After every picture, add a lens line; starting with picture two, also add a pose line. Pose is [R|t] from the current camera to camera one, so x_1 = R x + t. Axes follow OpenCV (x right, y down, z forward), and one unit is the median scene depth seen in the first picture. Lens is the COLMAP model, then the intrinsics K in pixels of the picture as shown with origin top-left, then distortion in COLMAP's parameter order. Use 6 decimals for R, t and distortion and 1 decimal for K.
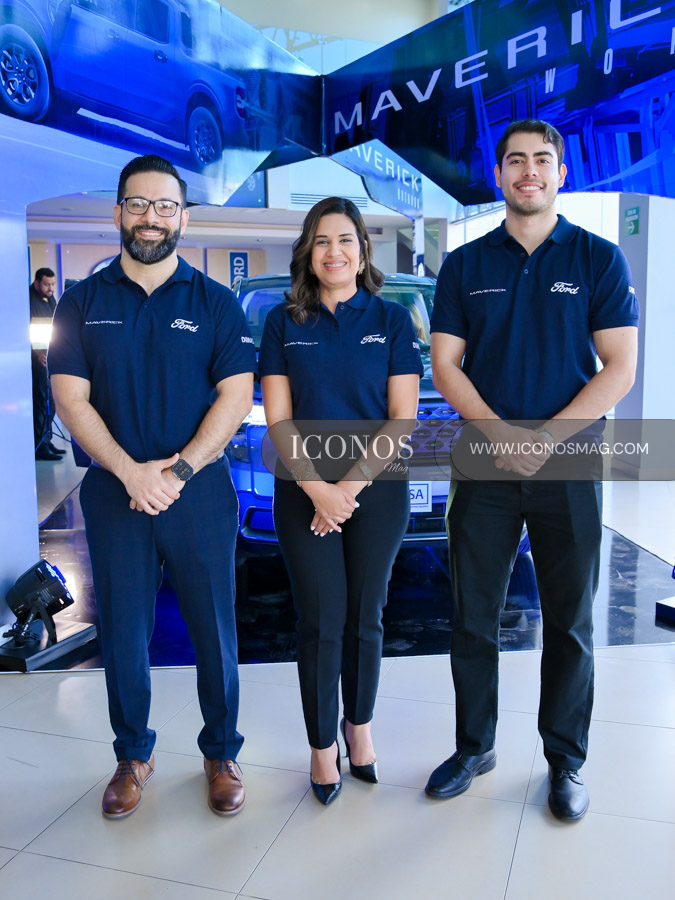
lens RADIAL K [[875.5, 0, 337.6], [0, 875.5, 423.5], [0, 0, 1]] dist [-0.050728, 0.000684]
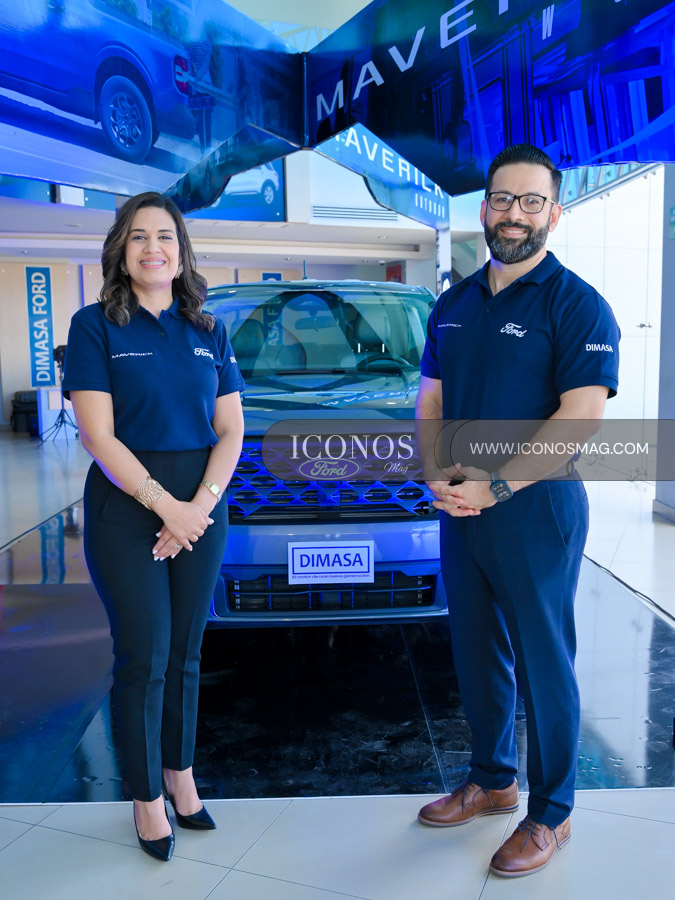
lens RADIAL K [[878.0, 0, 337.5], [0, 878.0, 450.0], [0, 0, 1]] dist [-0.006030, 0.012354]
pose [[0.997478, 0.003780, -0.070874, 0.100805], [-0.003770, 0.999993, 0.000276, -0.013208], [0.070874, -0.000008, 0.997485, 0.182041]]
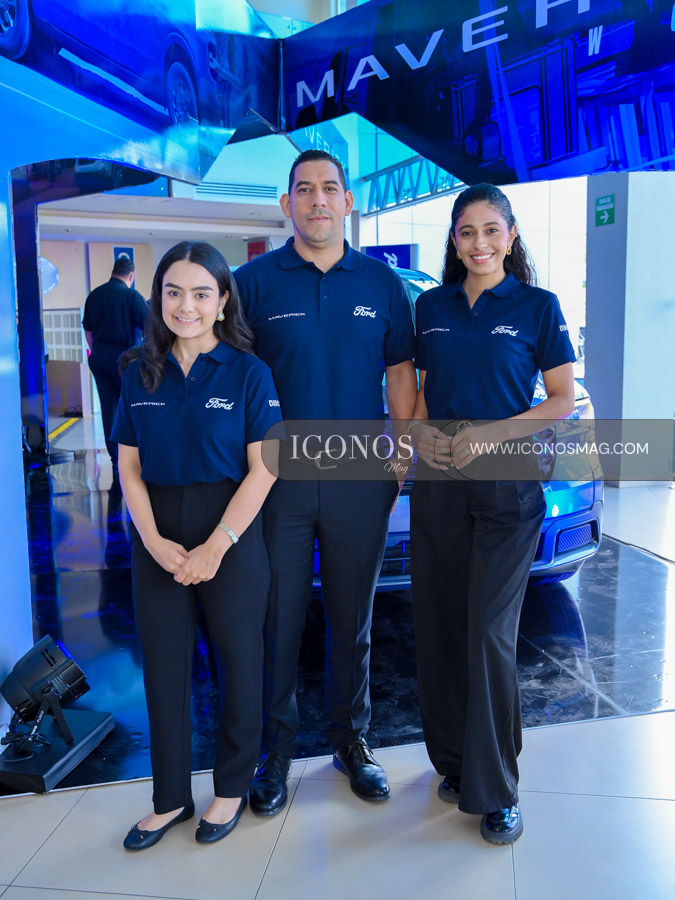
lens RADIAL K [[900.8, 0, 333.2], [0, 900.8, 433.6], [0, 0, 1]] dist [-0.000509, 0.025781]
pose [[0.989262, -0.027172, 0.143607, -0.135775], [0.026059, 0.999614, 0.009628, -0.015517], [-0.143813, -0.005782, 0.989588, 0.121725]]
